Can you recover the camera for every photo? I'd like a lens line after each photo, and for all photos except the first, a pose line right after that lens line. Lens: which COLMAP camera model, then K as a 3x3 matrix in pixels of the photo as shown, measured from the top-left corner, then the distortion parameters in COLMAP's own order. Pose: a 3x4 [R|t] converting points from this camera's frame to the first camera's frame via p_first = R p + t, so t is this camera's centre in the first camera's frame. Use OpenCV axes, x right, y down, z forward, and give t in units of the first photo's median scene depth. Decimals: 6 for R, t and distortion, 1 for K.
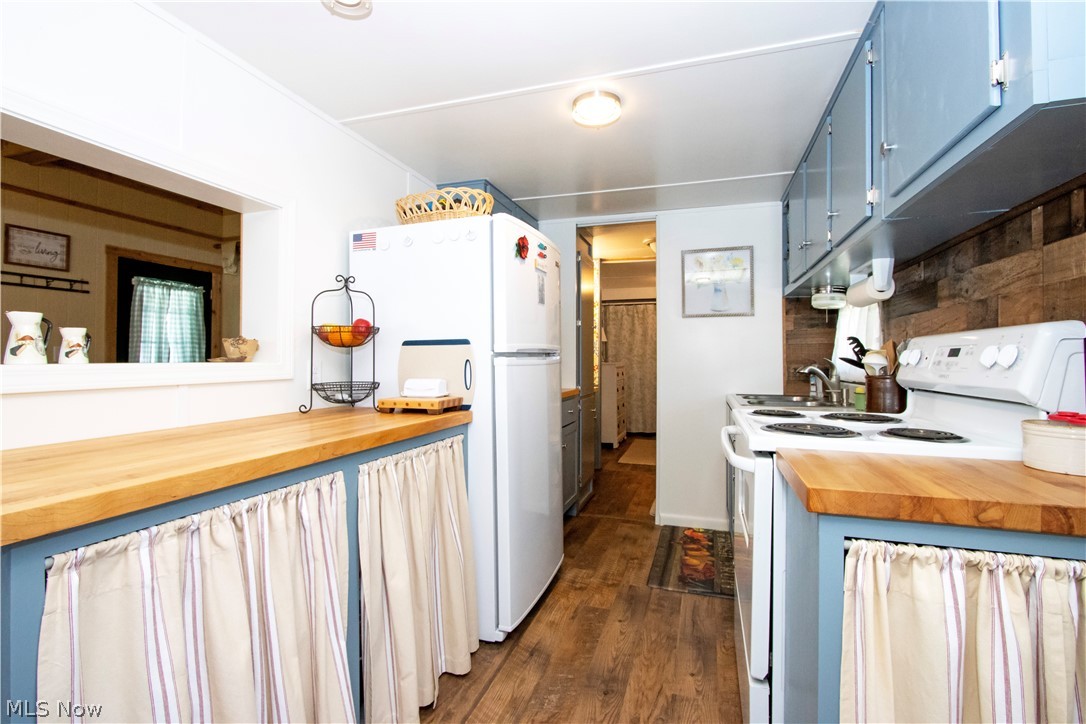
lens RADIAL K [[501.6, 0, 539.0], [0, 501.6, 353.6], [0, 0, 1]] dist [-0.022115, 0.006109]
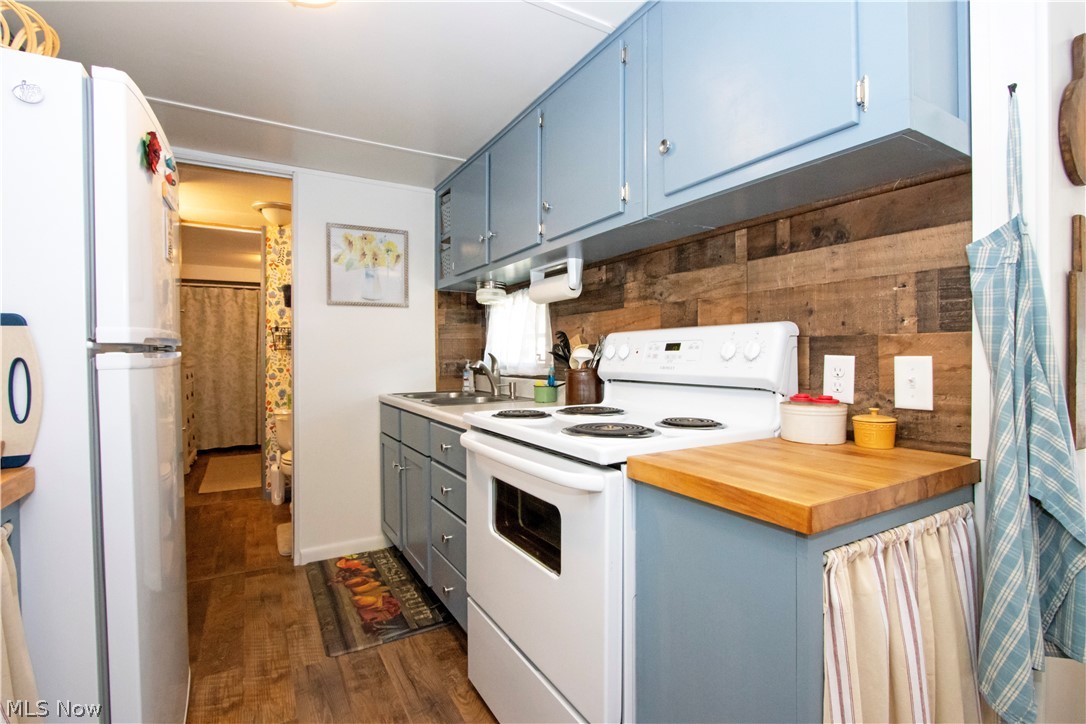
lens RADIAL K [[501.6, 0, 539.0], [0, 501.6, 353.6], [0, 0, 1]] dist [-0.022115, 0.006109]
pose [[0.664824, -0.004828, 0.746984, -0.128218], [-0.000914, 0.999973, 0.007276, 0.002923], [-0.746999, -0.005520, 0.664802, 0.266392]]
